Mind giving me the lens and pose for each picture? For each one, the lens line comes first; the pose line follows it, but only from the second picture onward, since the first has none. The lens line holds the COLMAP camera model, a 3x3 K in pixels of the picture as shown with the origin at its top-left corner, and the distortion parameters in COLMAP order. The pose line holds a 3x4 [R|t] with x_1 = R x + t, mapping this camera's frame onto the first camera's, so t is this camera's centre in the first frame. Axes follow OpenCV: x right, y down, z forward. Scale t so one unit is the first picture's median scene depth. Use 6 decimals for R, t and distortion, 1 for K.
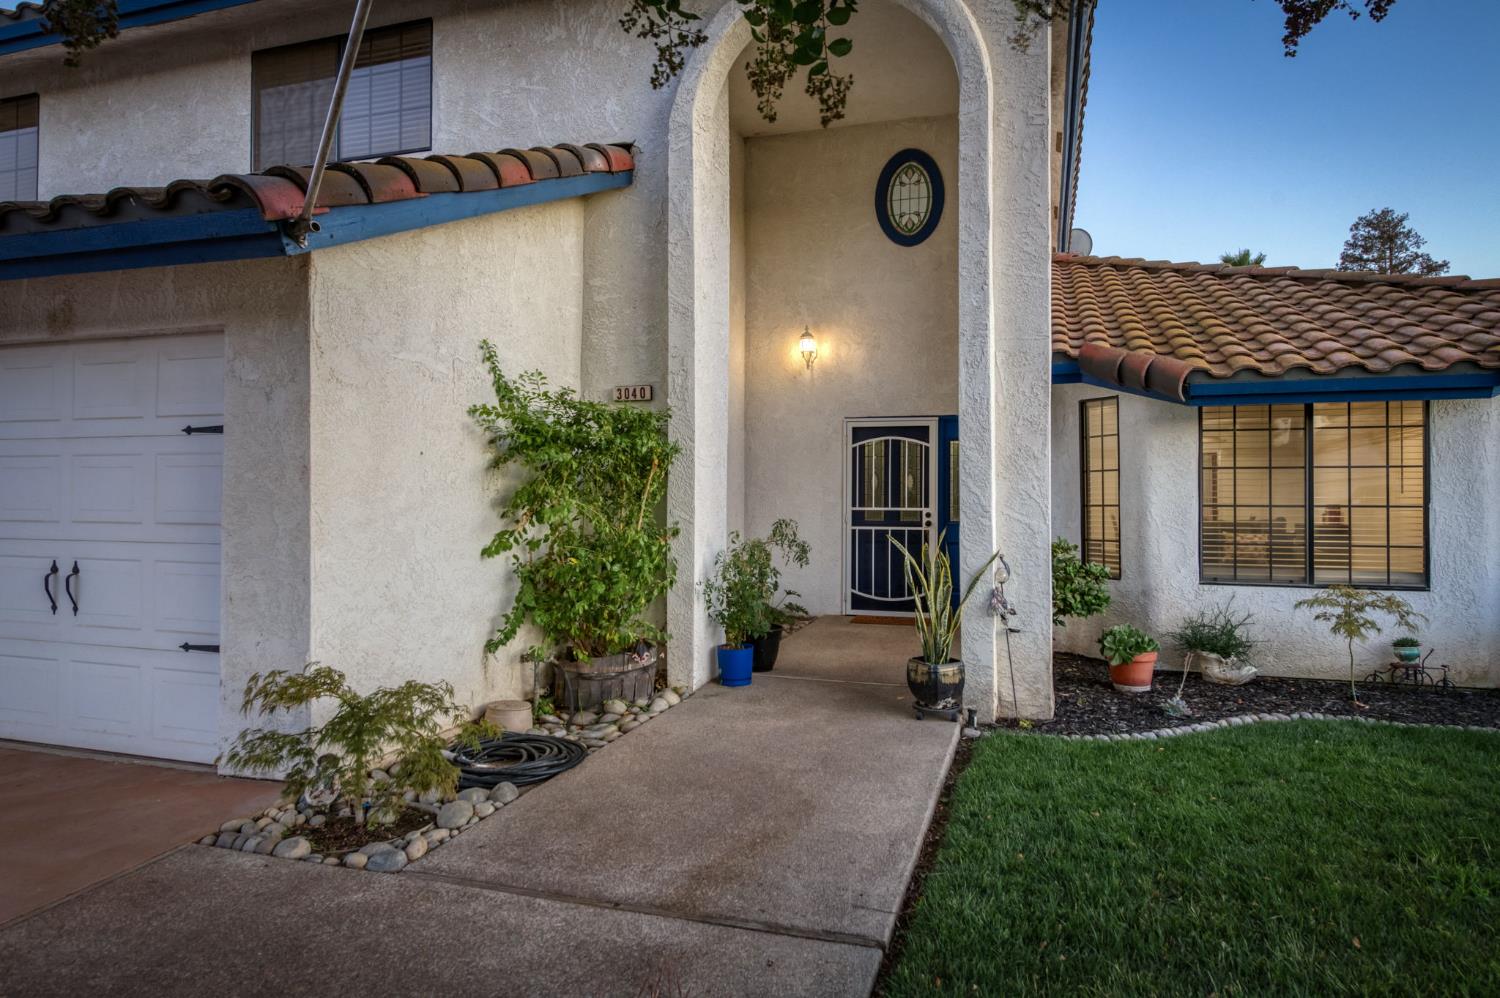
lens RADIAL K [[1048.6, 0, 742.1], [0, 1048.6, 494.8], [0, 0, 1]] dist [-0.002237, -0.000038]
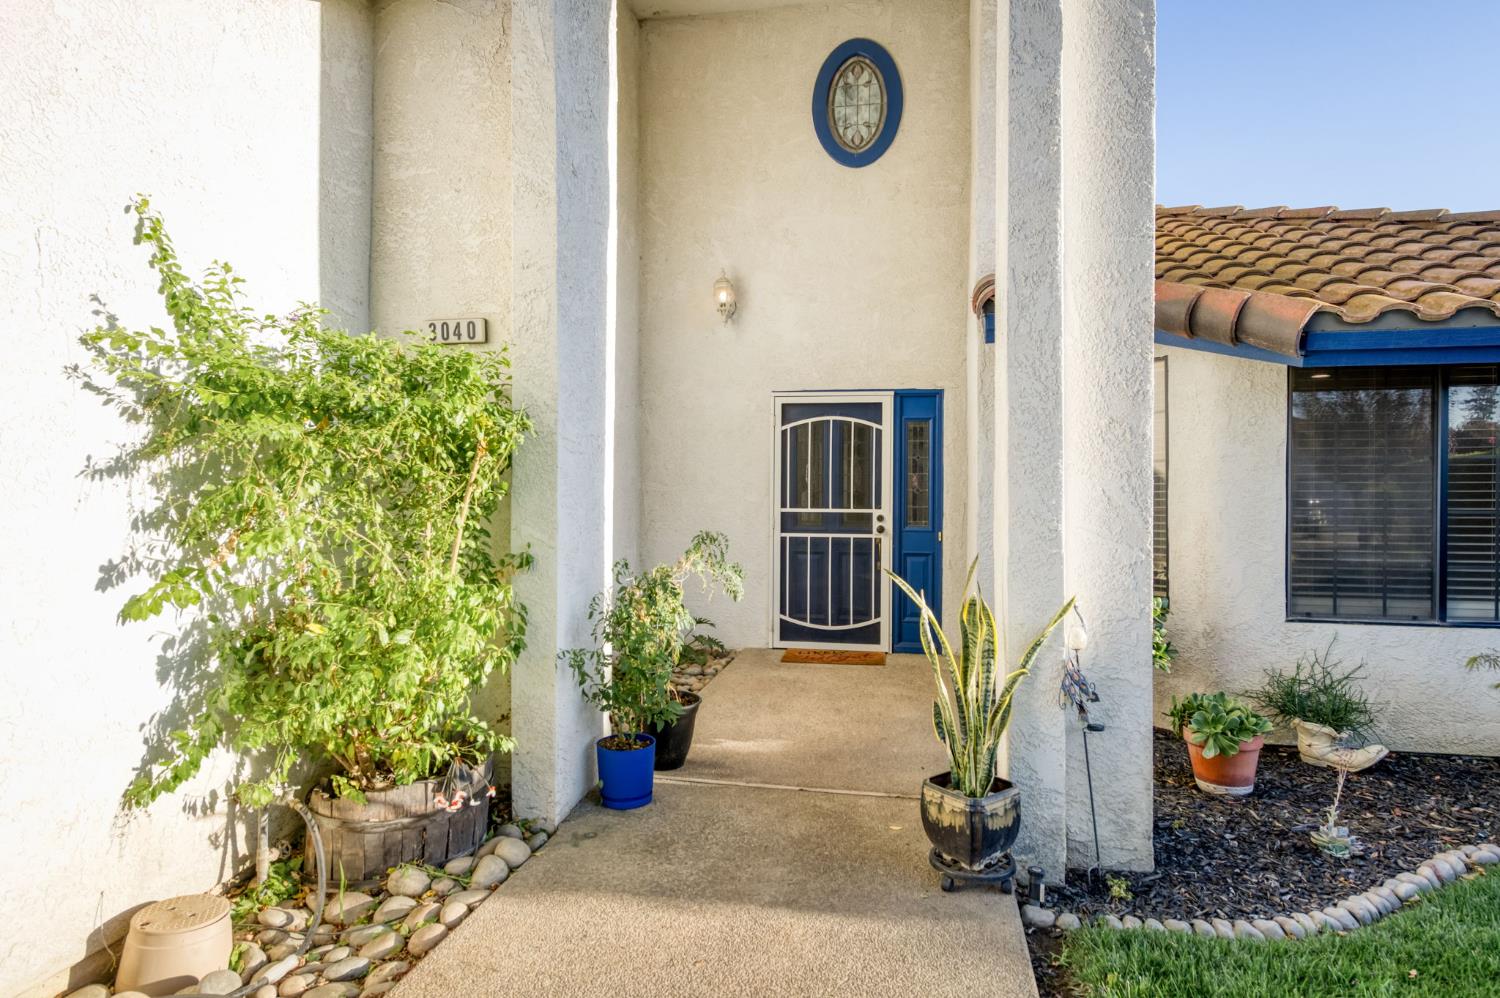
lens RADIAL K [[927.7, 0, 760.9], [0, 927.7, 485.3], [0, 0, 1]] dist [0.016461, 0.000910]
pose [[0.991167, 0.000067, 0.132617, -0.000004], [-0.000498, 0.999995, 0.003217, -0.009264], [-0.132616, -0.003254, 0.991162, 0.440428]]
